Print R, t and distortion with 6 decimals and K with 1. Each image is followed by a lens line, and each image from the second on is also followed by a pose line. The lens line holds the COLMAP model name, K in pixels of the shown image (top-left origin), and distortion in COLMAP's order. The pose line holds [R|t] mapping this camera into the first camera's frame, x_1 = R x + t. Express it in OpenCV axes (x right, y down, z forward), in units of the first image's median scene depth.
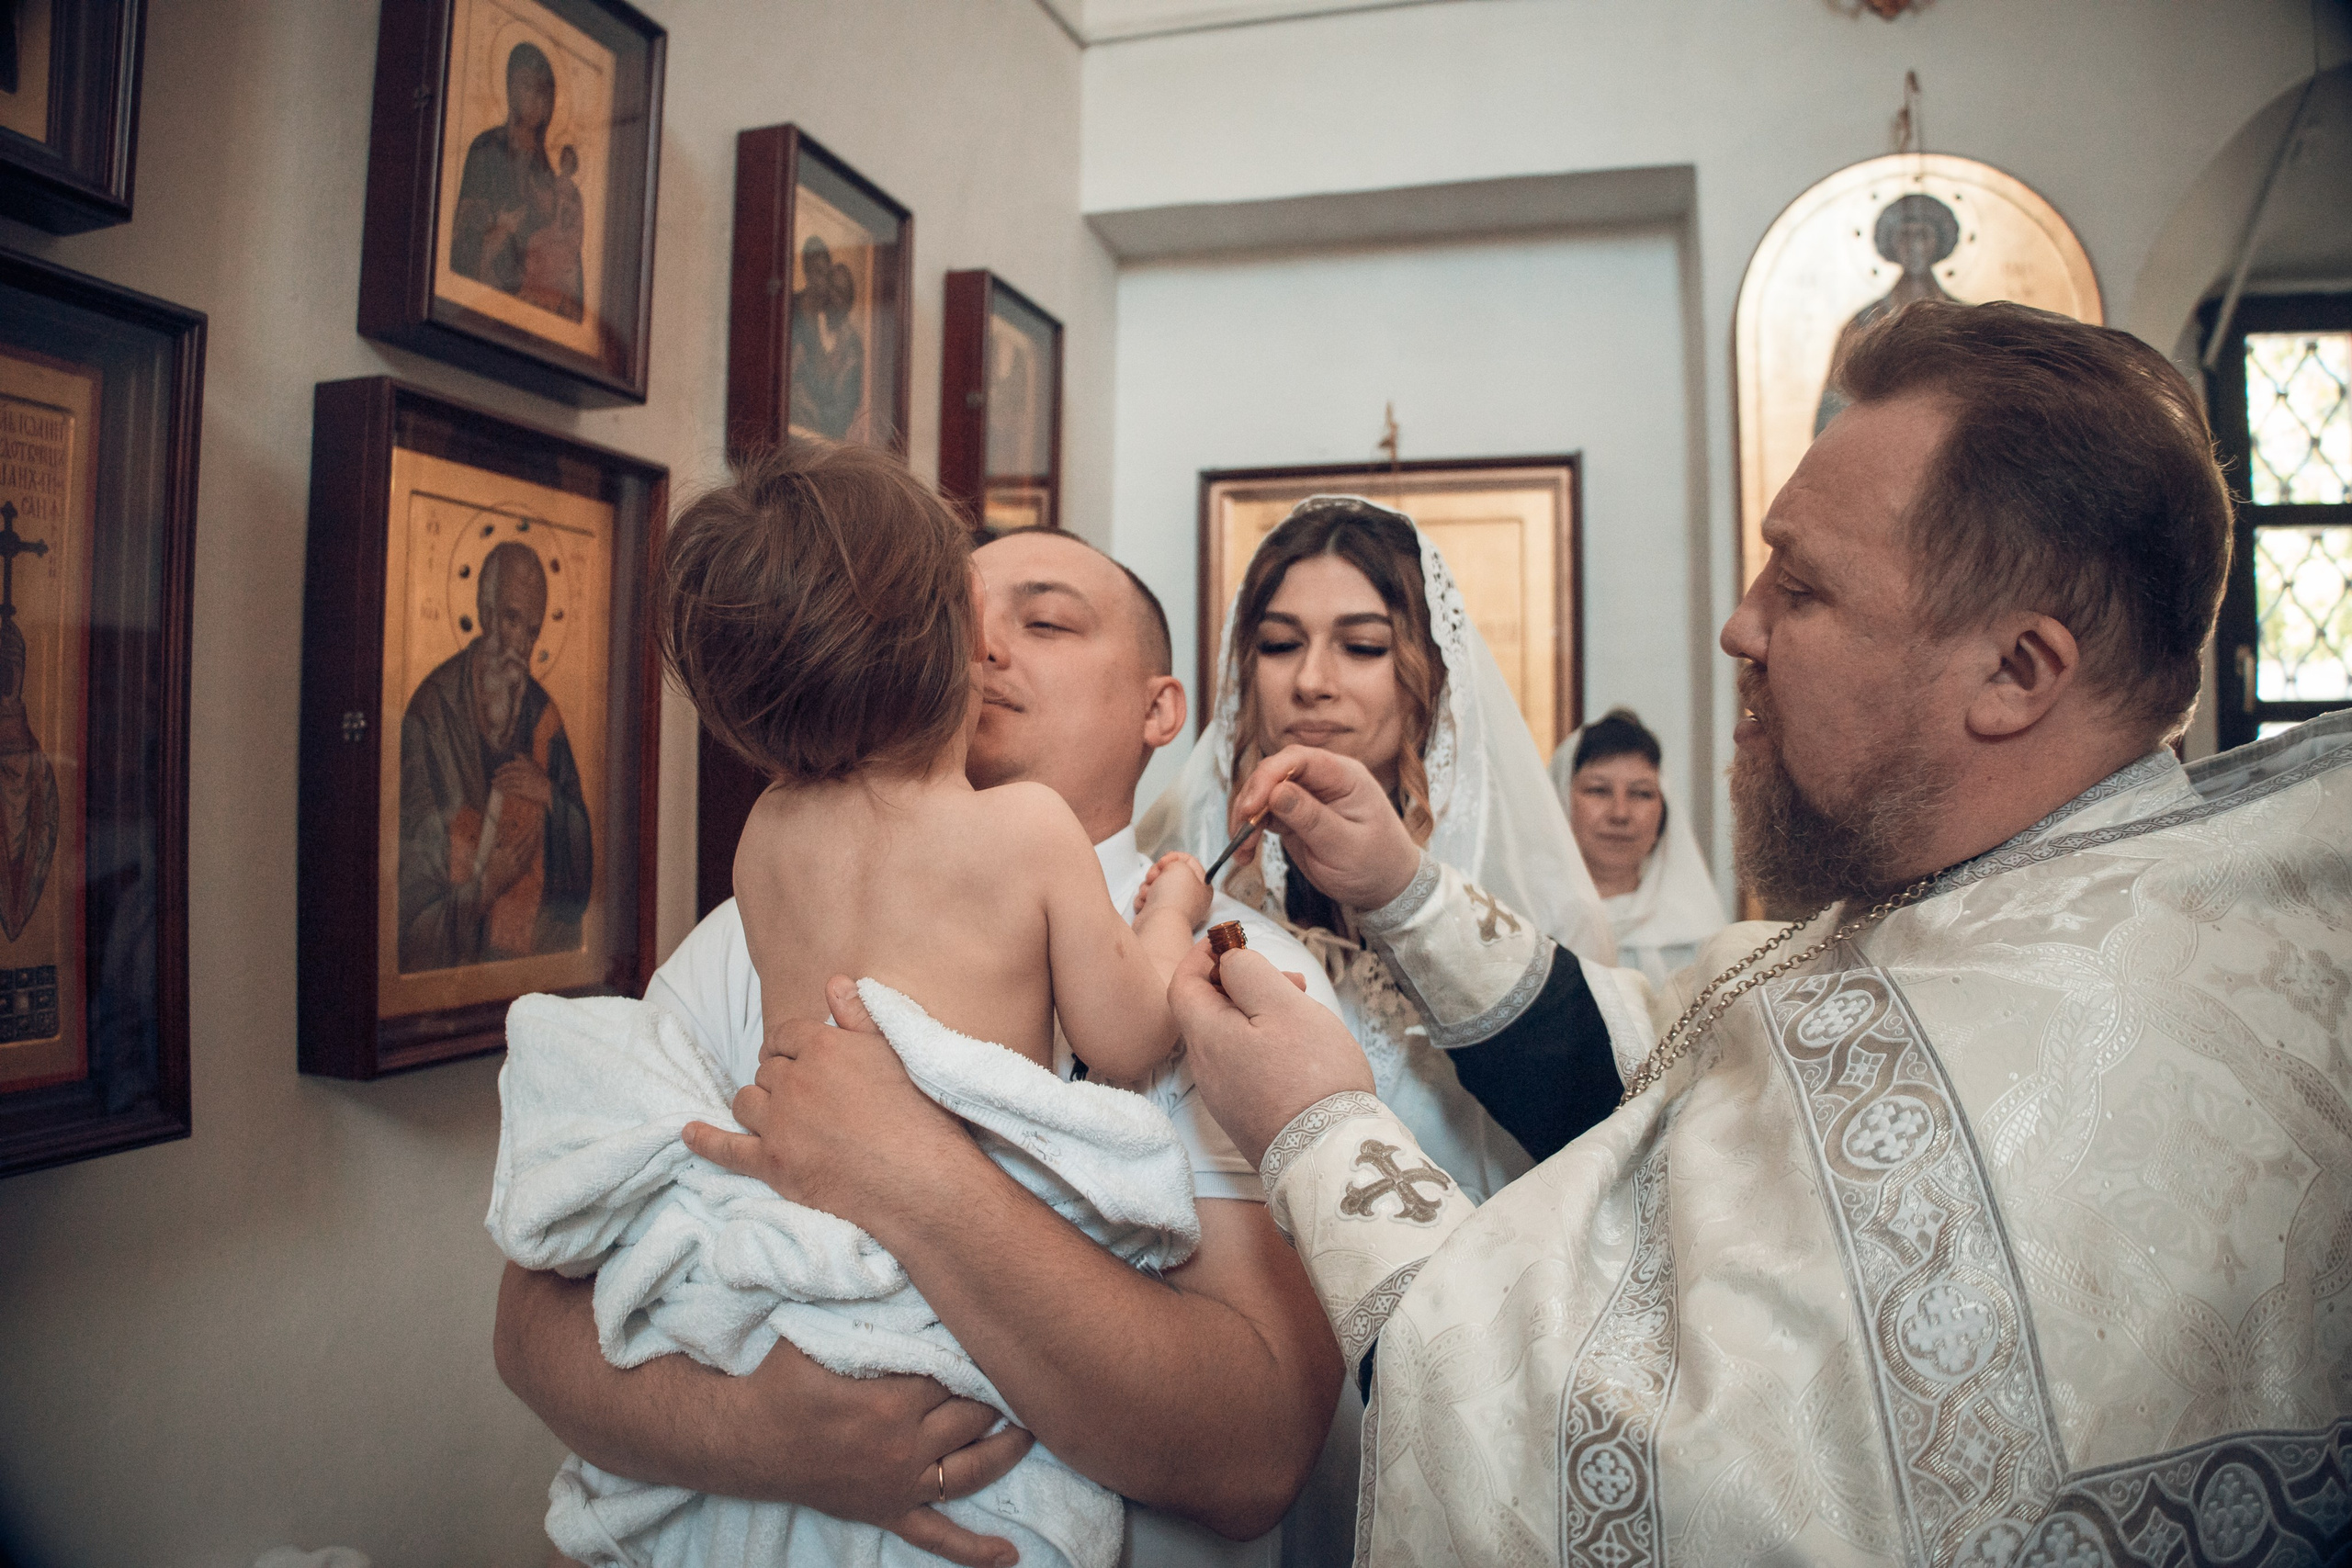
lens RADIAL K [[1686.1, 0, 1176.0], [0, 1686.1, 784.0], [0, 0, 1]] dist [-0.193867, 0.083742]
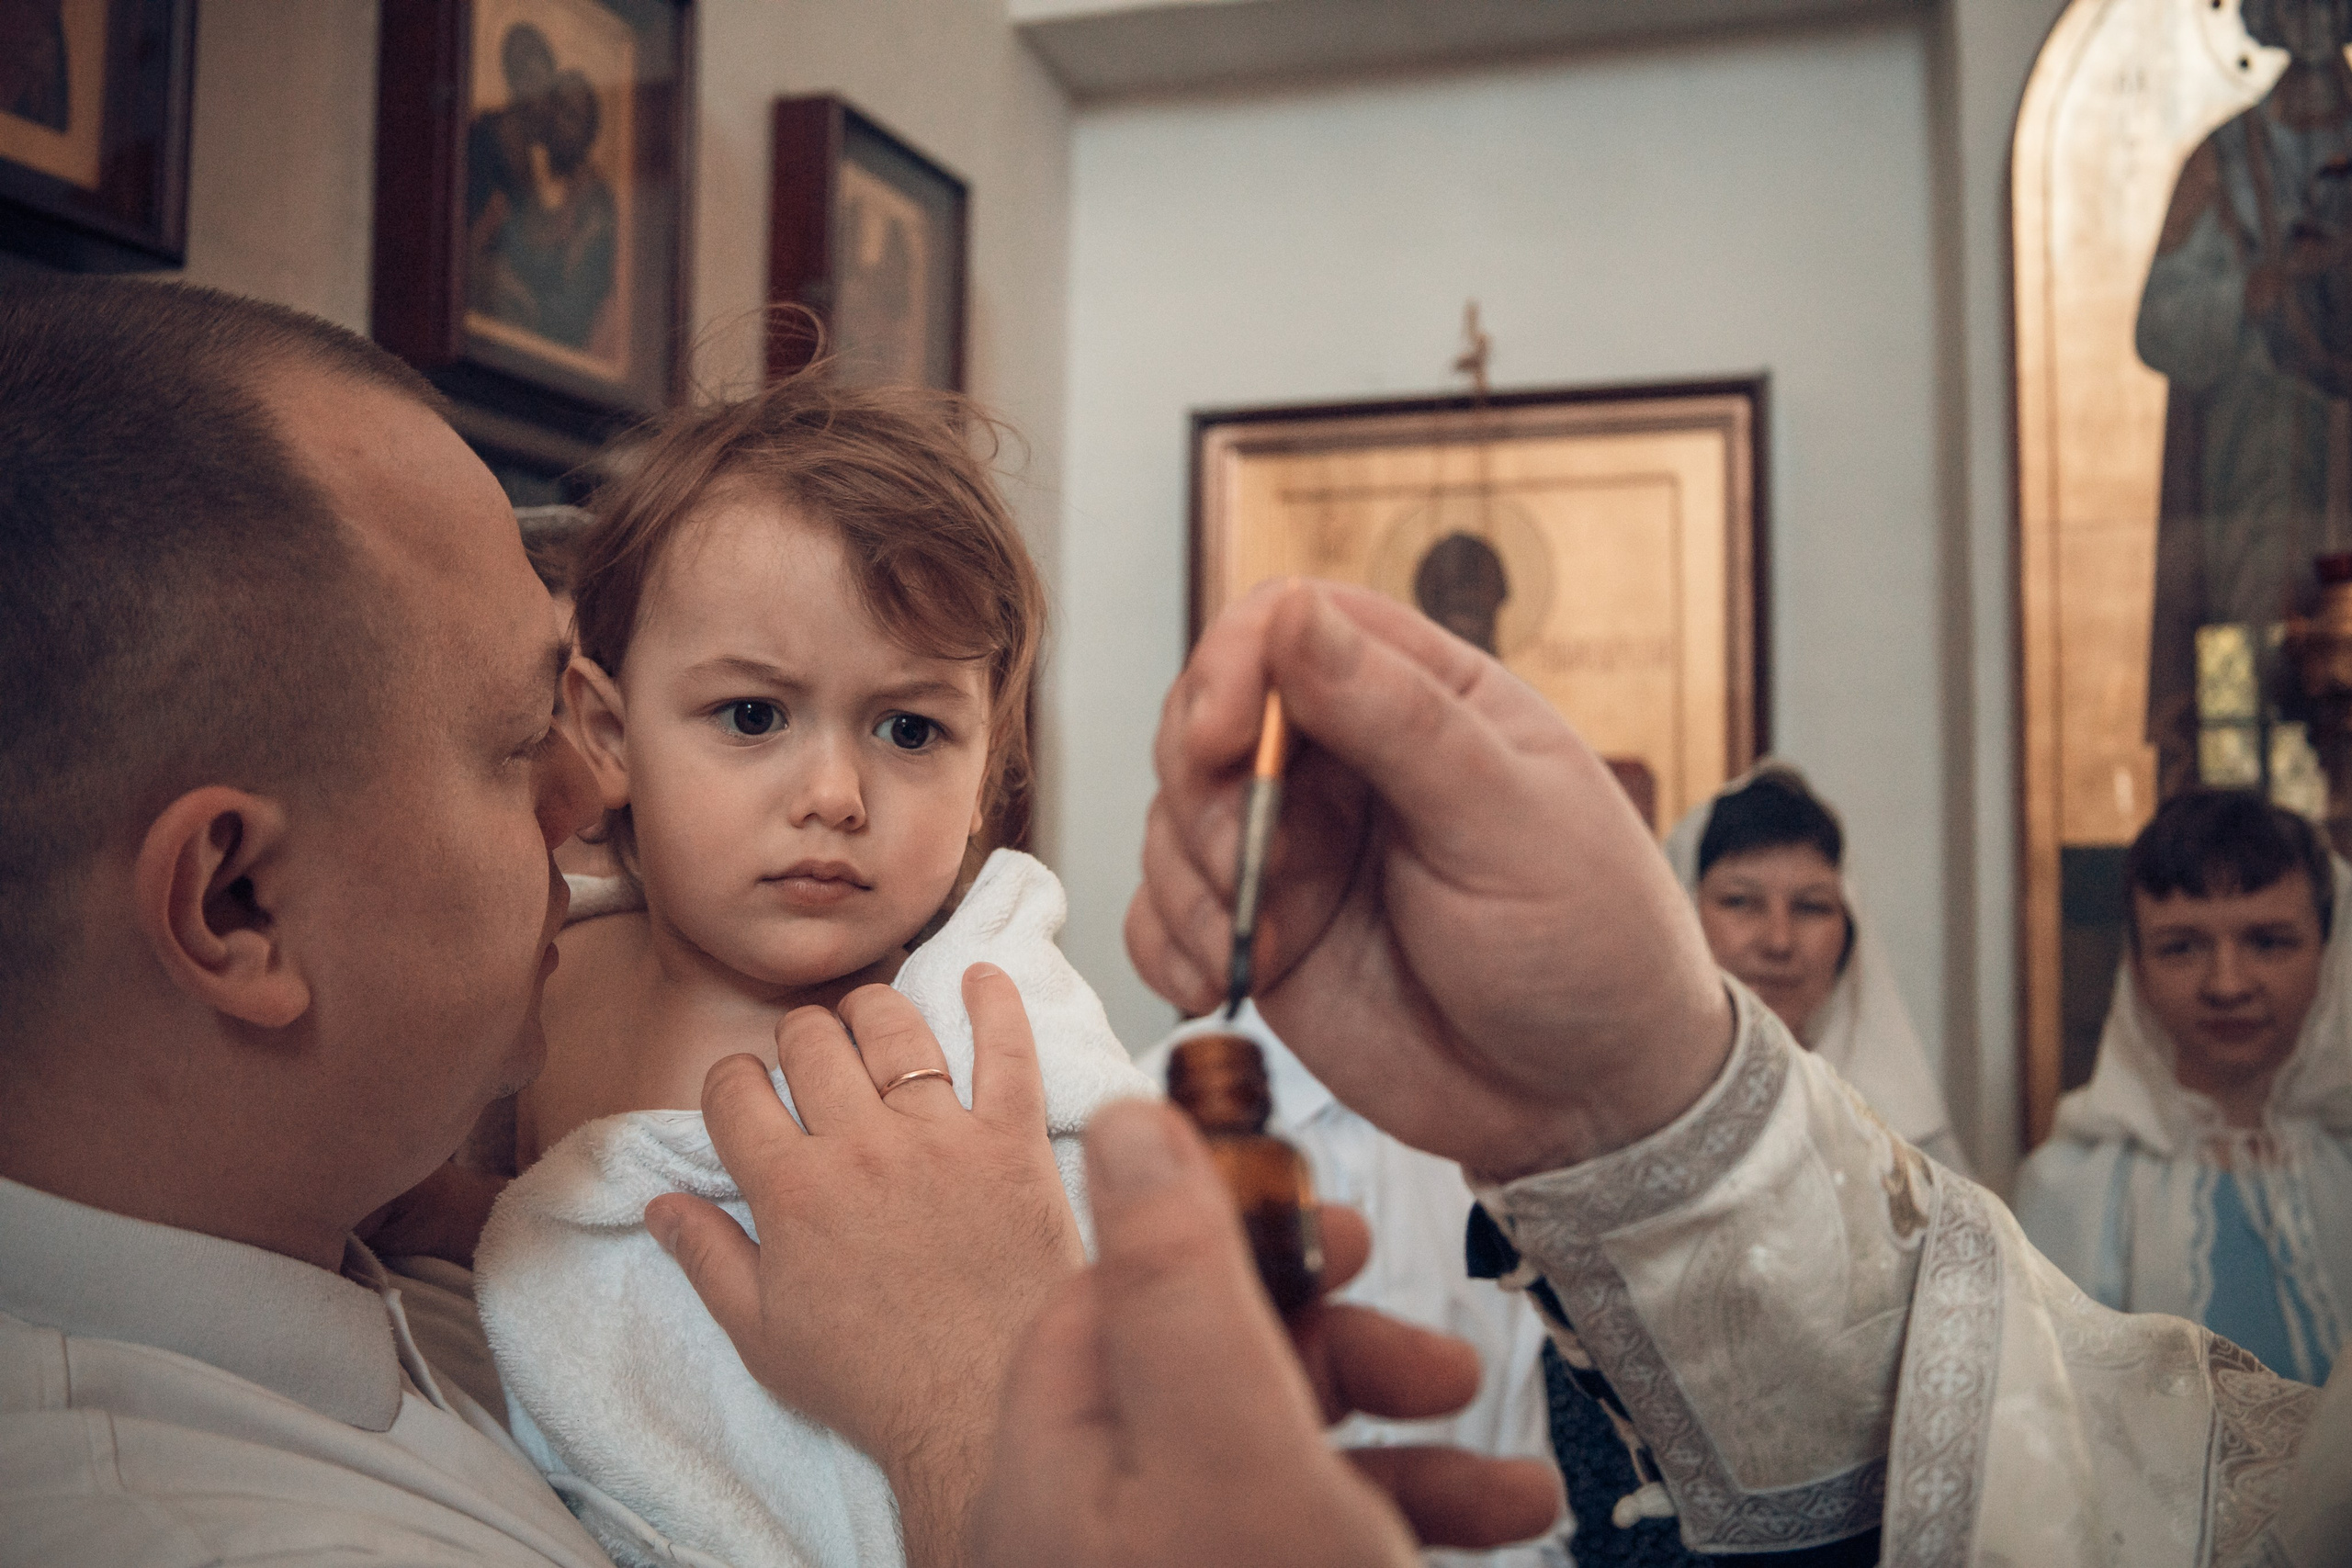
lens RADIAL K [[2196.0, 0, 1176.0], [0, 2196.0, 784.0], [0, 0, 1]] dist [-0.073301, 0.025127]
pose [[0.997991, 0.004912, -0.063168, 0.092066], [-0.007345, 0.999238, -0.038333, -0.006313], [0.062932, 0.038720, 0.997266, 0.186080]]
